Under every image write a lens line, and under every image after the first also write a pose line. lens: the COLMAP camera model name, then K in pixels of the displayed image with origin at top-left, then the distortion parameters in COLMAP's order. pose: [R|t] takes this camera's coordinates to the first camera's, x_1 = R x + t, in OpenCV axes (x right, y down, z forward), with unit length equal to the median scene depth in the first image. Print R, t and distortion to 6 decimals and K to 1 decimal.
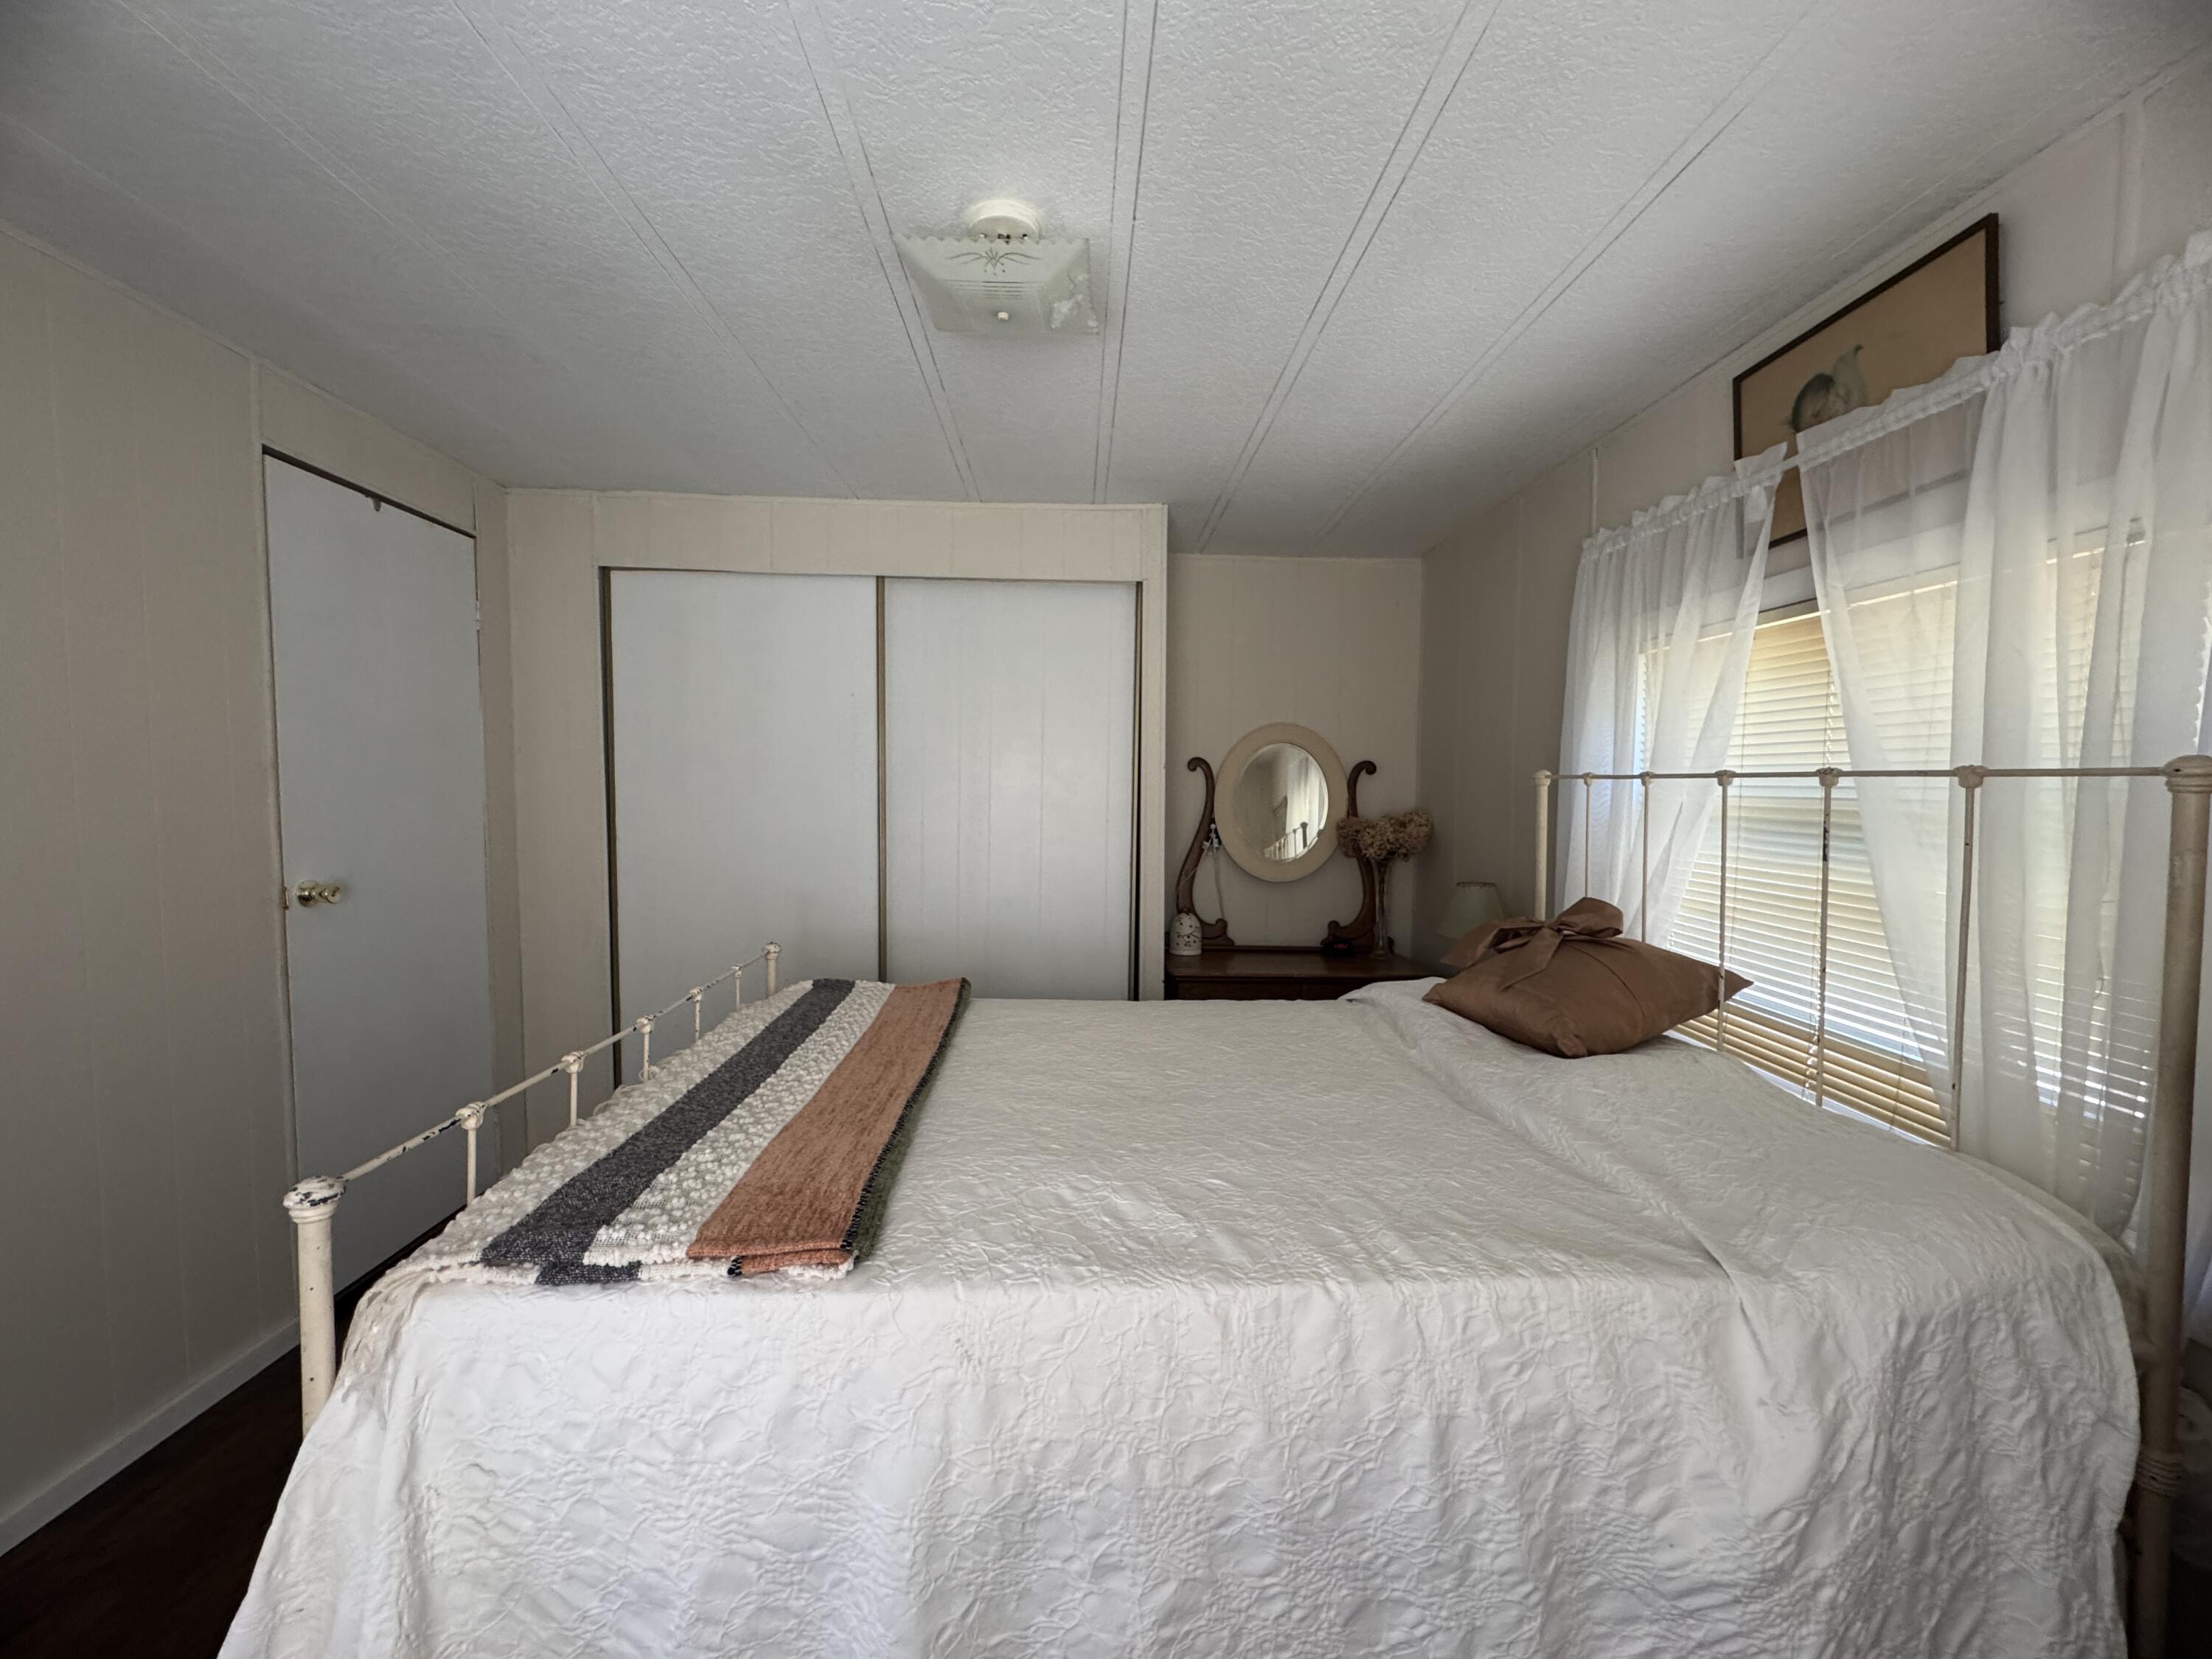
lens RADIAL K [[881.9, 0, 1108.3], [0, 881.9, 842.9], [0, 0, 1]] dist [-0.004819, 0.000802]
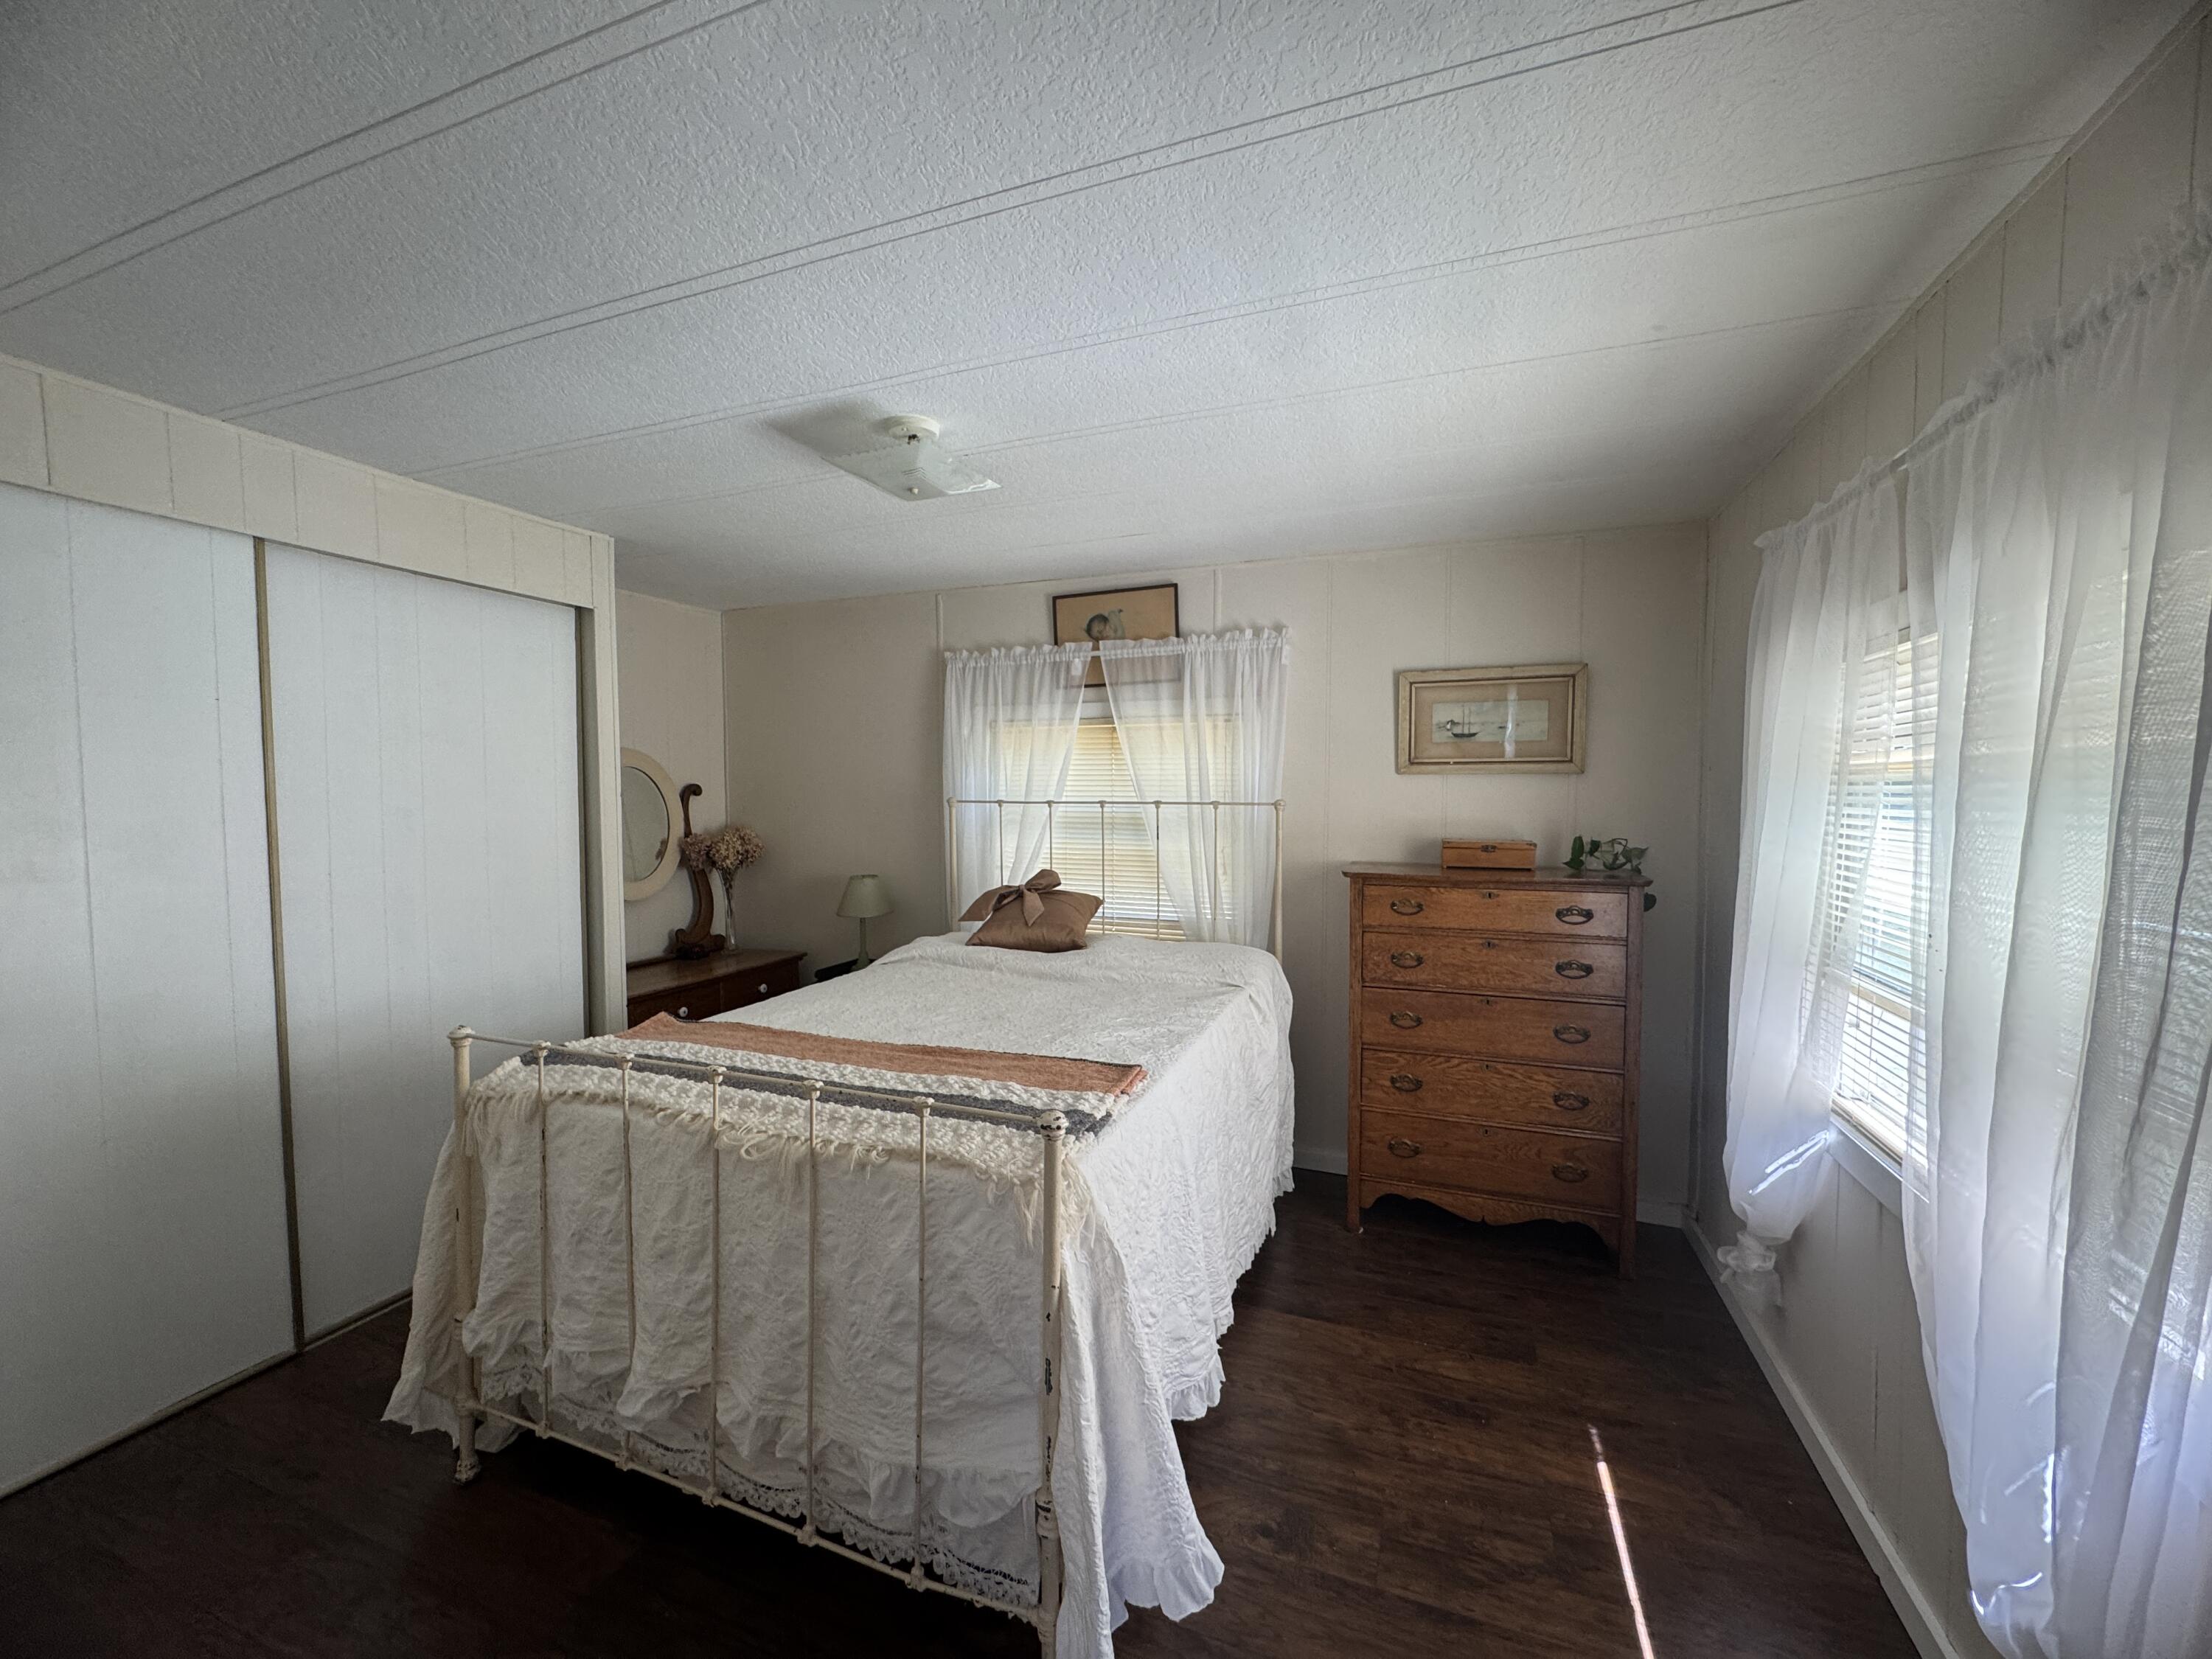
lens RADIAL K [[881.9, 0, 1106.5], [0, 881.9, 831.0], [0, 0, 1]] dist [-0.004819, 0.000802]
pose [[0.385938, -0.054376, 0.920921, -1.138262], [0.067904, 0.997228, 0.030425, -0.065705], [-0.920022, 0.050792, 0.388560, 0.168560]]
